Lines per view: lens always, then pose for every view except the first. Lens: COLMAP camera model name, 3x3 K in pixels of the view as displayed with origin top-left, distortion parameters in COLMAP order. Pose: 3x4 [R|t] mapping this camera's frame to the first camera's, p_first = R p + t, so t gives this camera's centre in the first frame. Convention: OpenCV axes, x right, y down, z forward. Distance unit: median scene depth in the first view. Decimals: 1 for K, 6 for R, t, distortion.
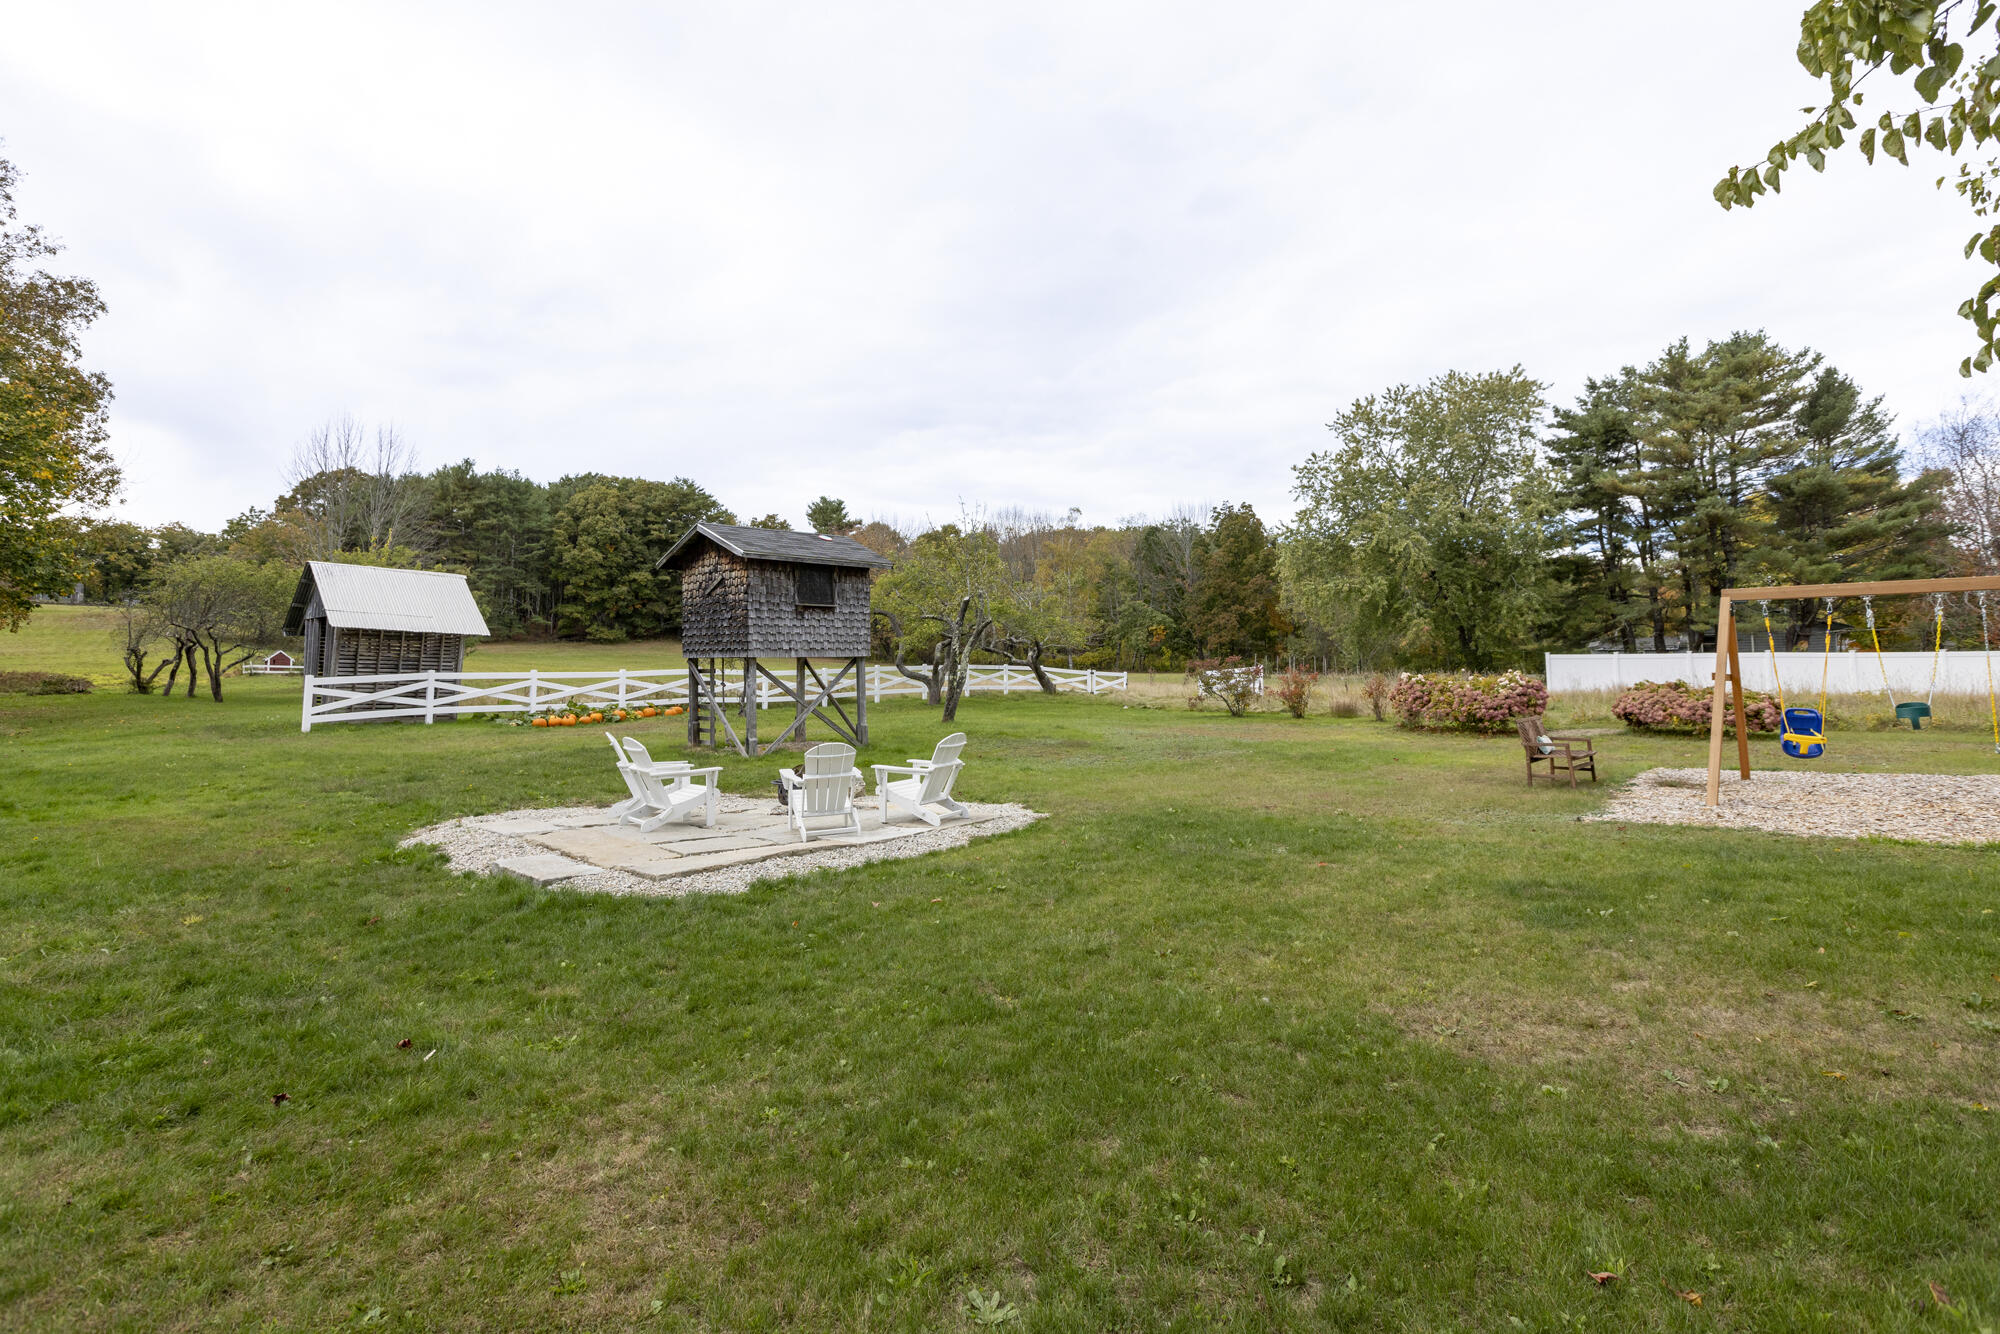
lens RADIAL K [[1009.1, 0, 960.5], [0, 1009.1, 602.8], [0, 0, 1]] dist [-0.004785, -0.001639]
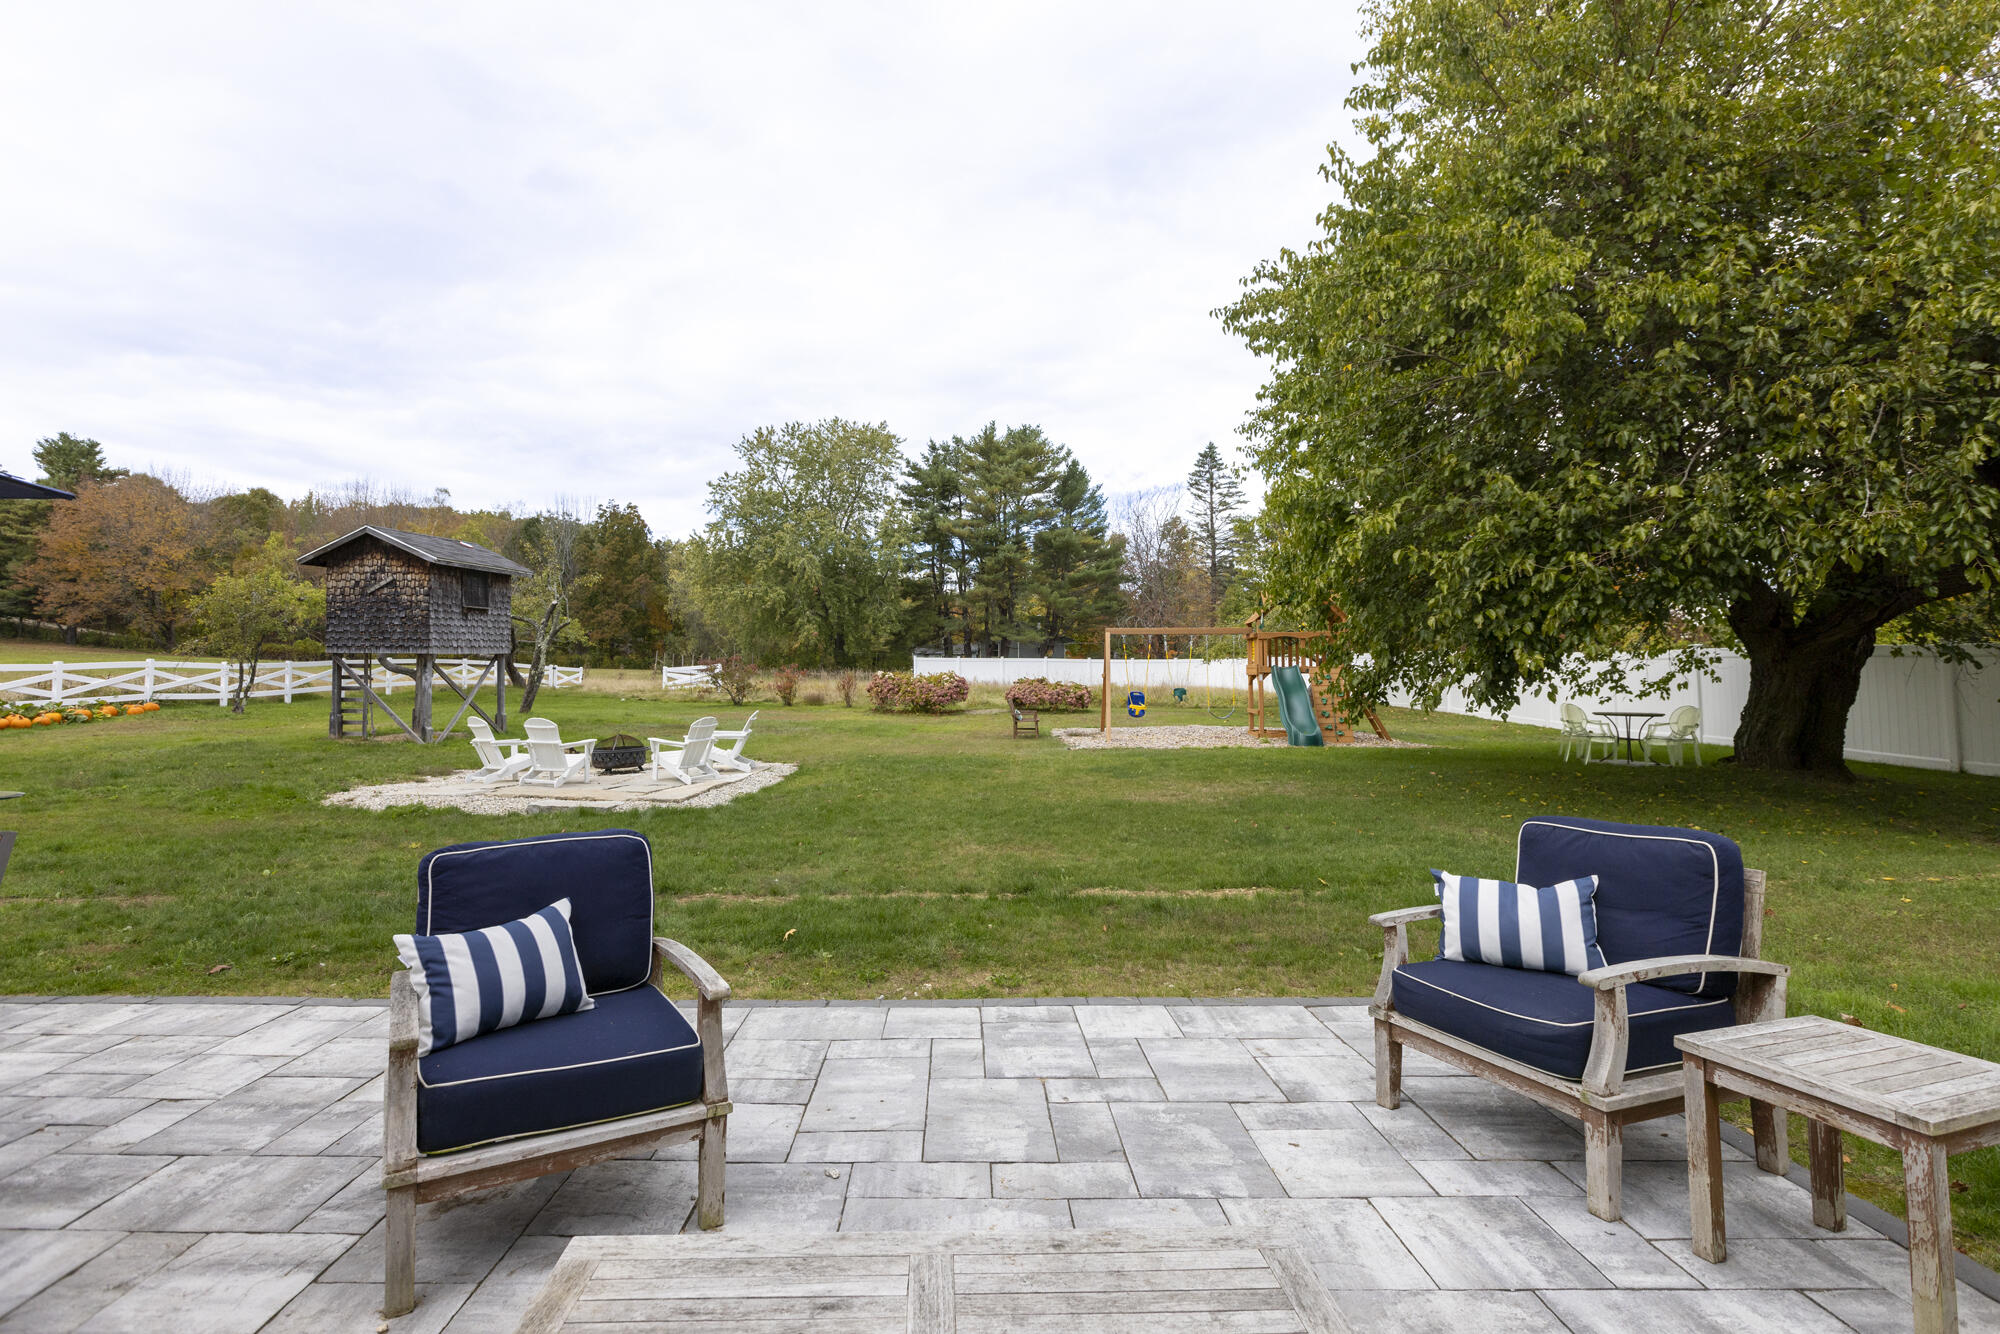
lens RADIAL K [[1009.1, 0, 979.3], [0, 1009.1, 631.4], [0, 0, 1]] dist [-0.004785, -0.001639]
pose [[0.789187, 0.029379, 0.613450, -0.120485], [-0.049564, 0.998644, 0.015936, -0.005208], [-0.612150, -0.042982, 0.789573, -0.068024]]
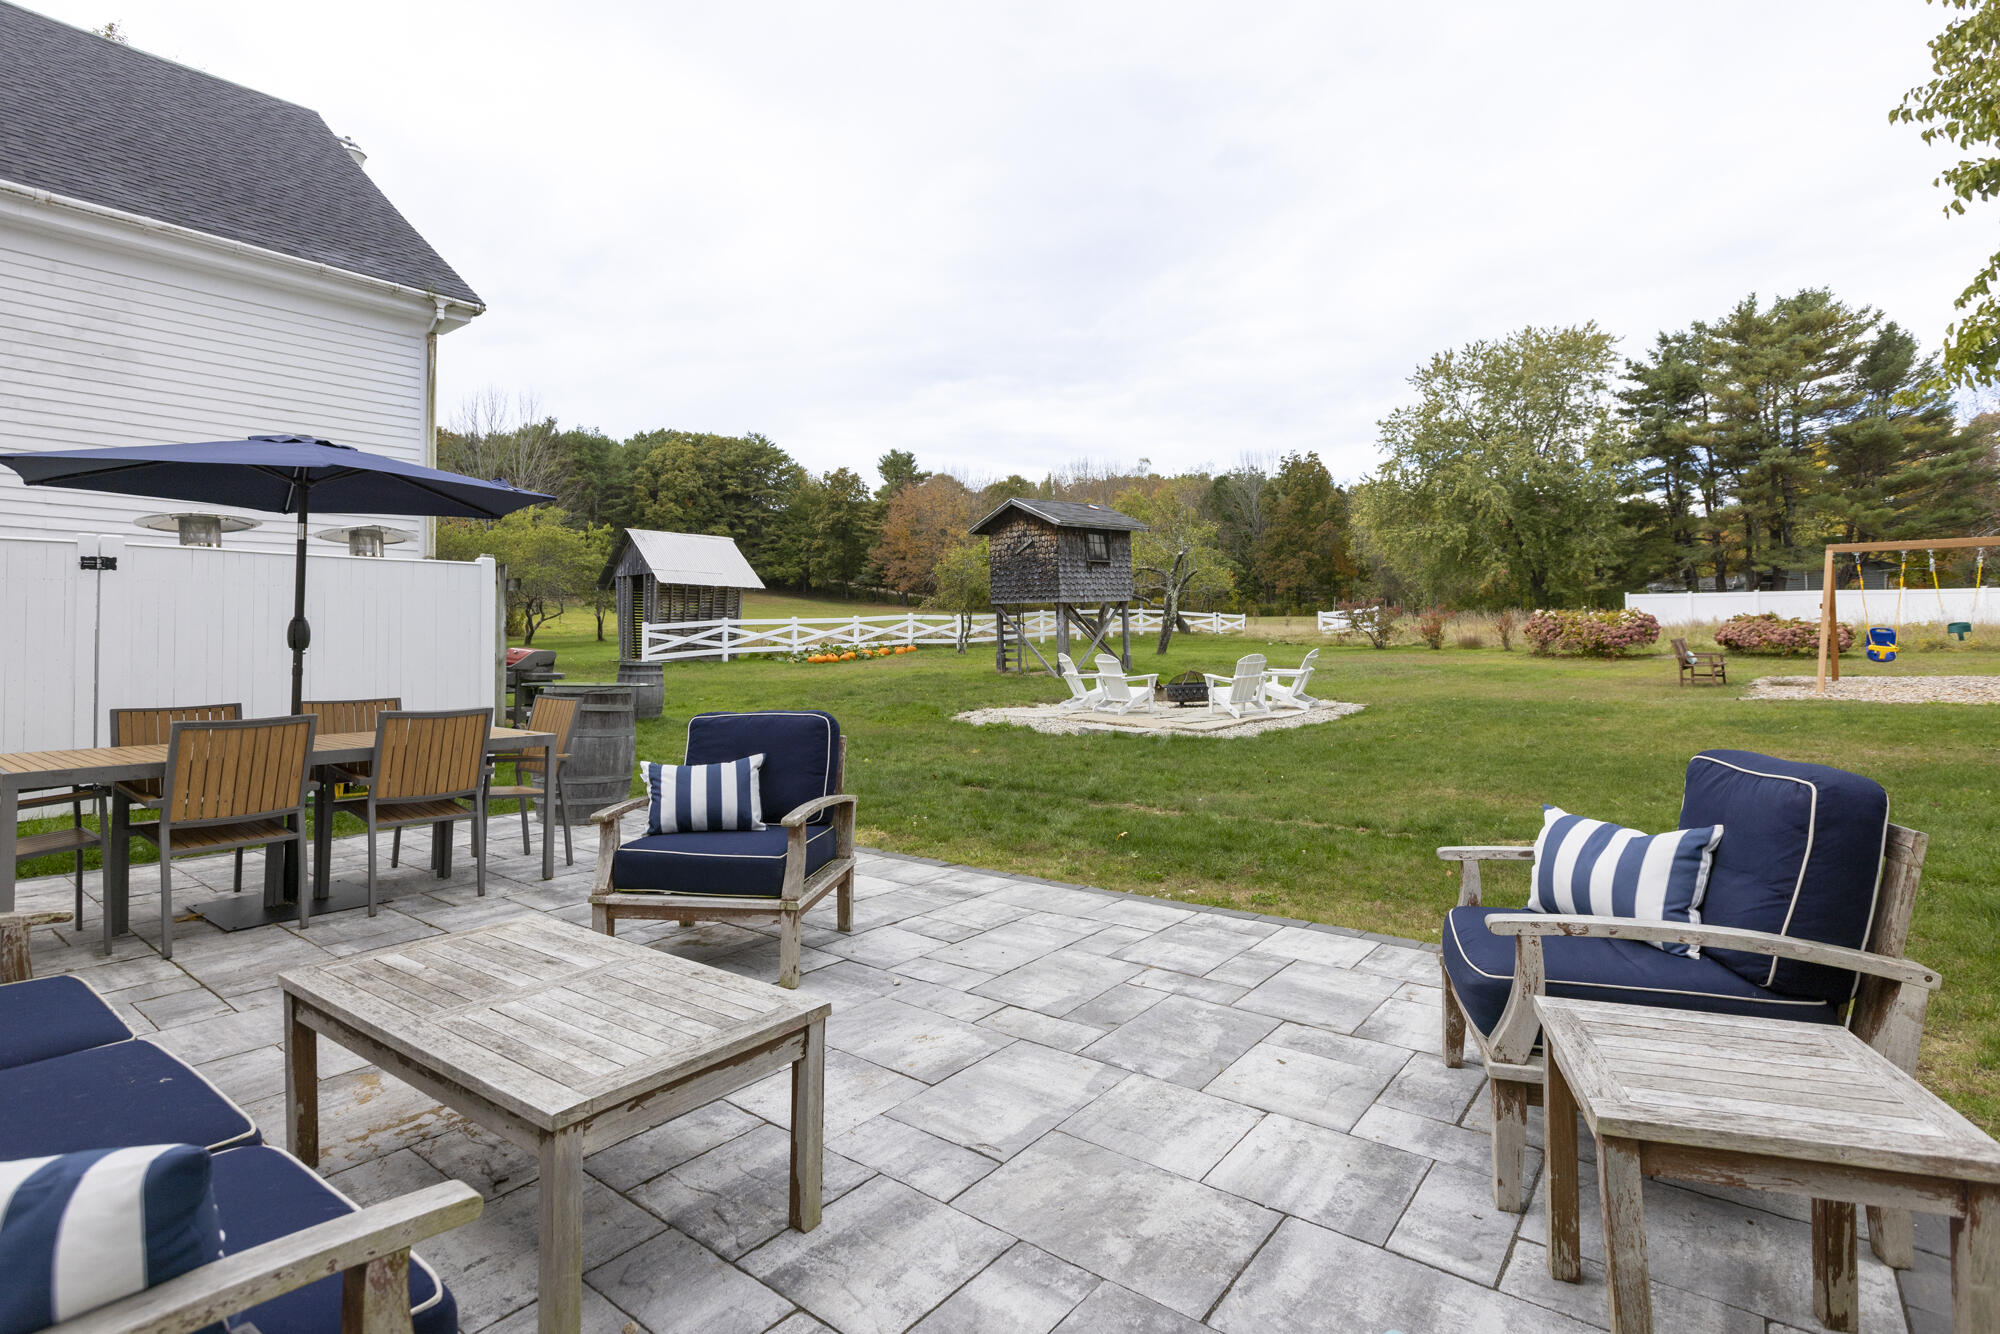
lens RADIAL K [[1009.1, 0, 986.5], [0, 1009.1, 617.3], [0, 0, 1]] dist [-0.004785, -0.001639]
pose [[0.999895, -0.011520, -0.008807, -0.085879], [0.012076, 0.997746, 0.066009, -0.004124], [0.008027, -0.066108, 0.997780, -0.088429]]
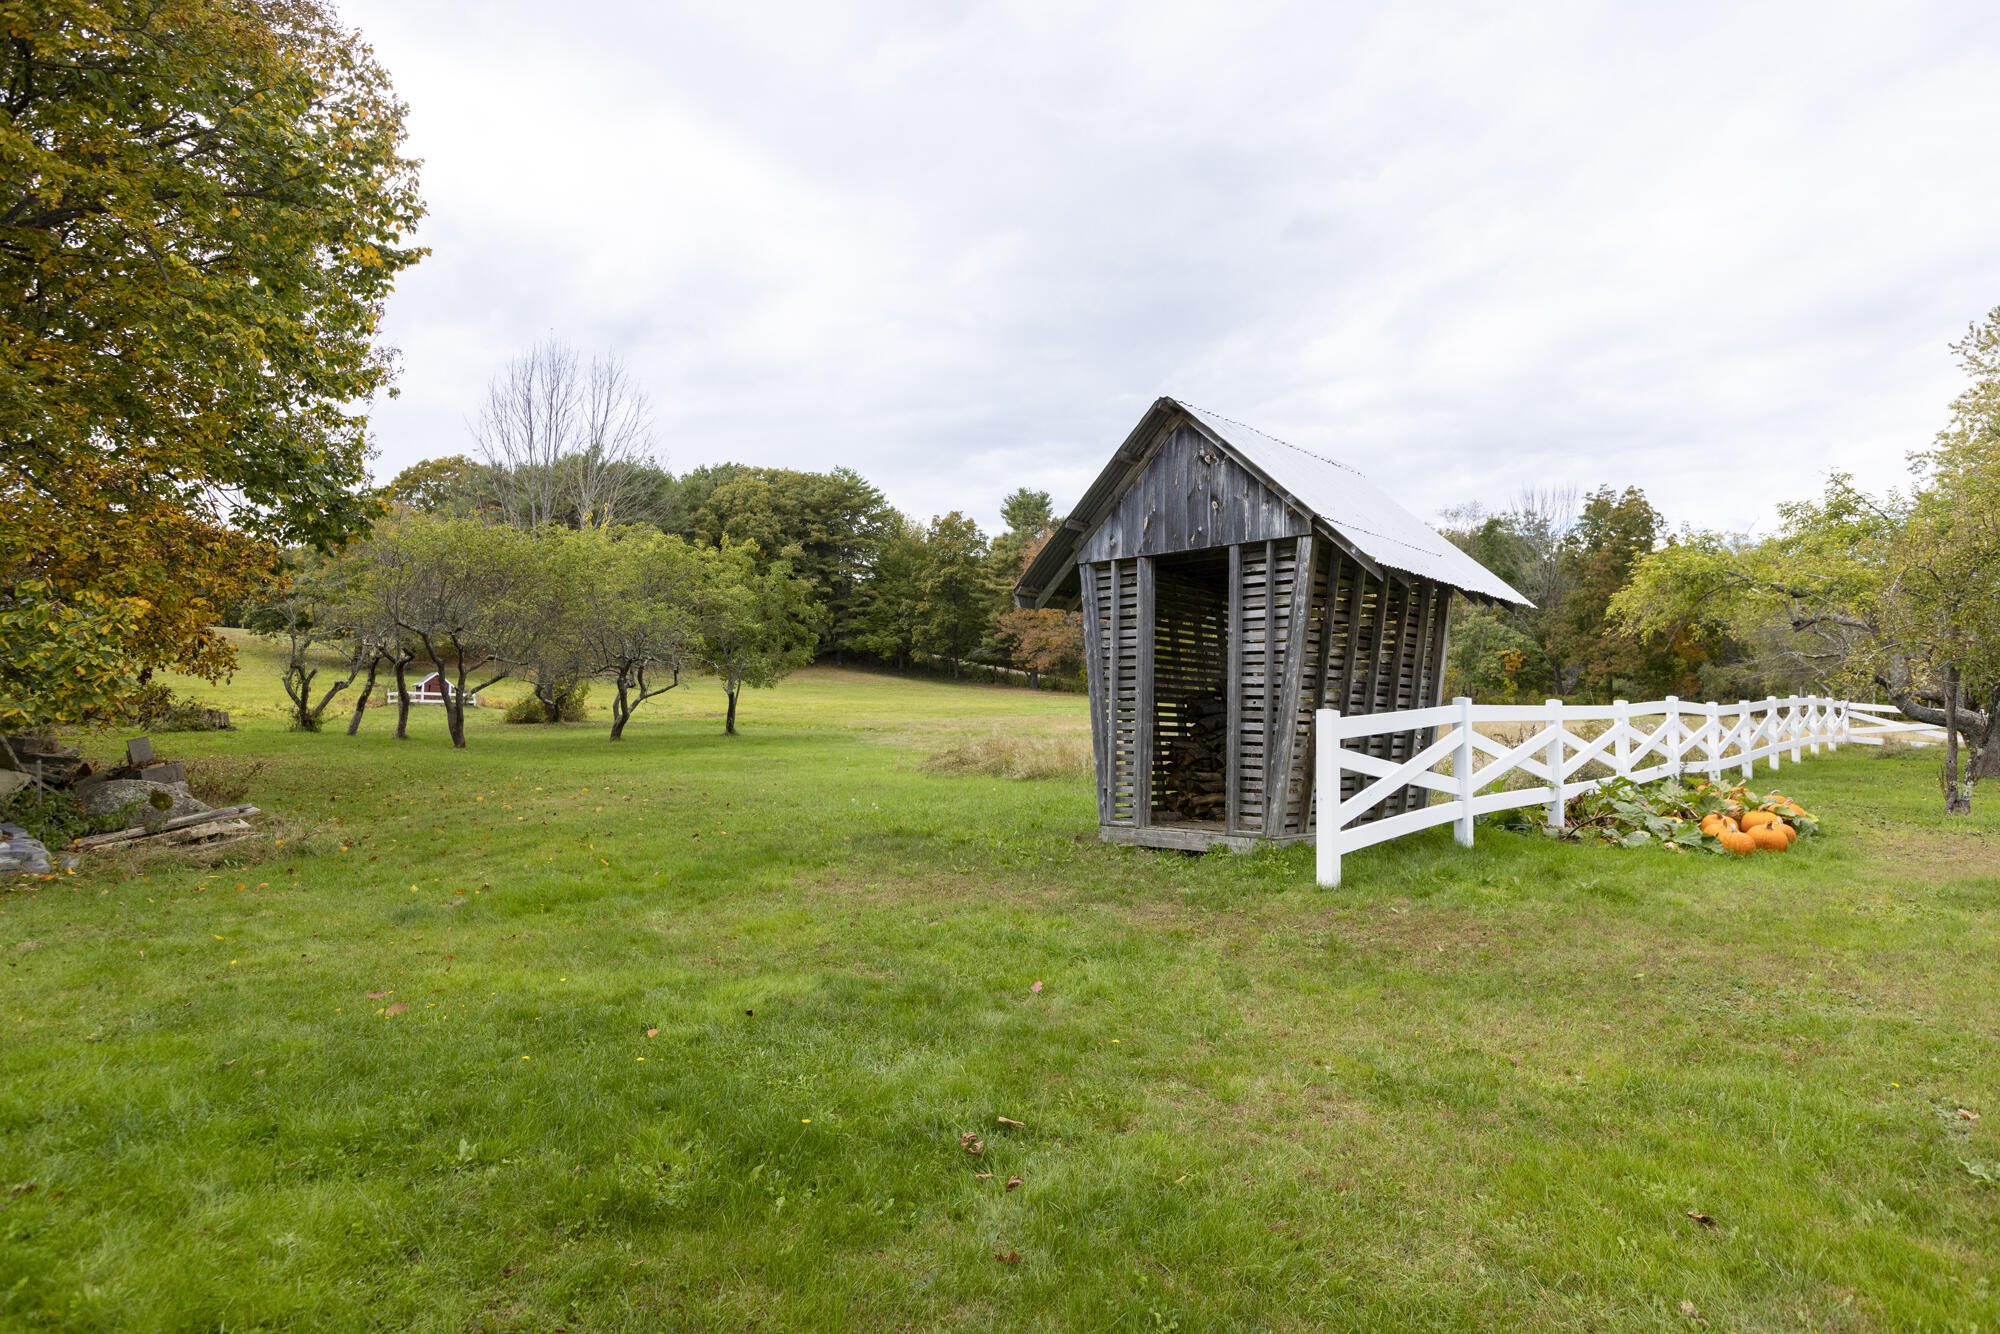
lens RADIAL K [[1129.5, 0, 966.0], [0, 1129.5, 639.1], [0, 0, 1]] dist [-0.004475, -0.001027]
pose [[0.997452, 0.004482, -0.071201, -0.289232], [-0.003912, 0.999959, 0.008142, 0.018296], [0.071235, -0.007843, 0.997429, 0.245465]]
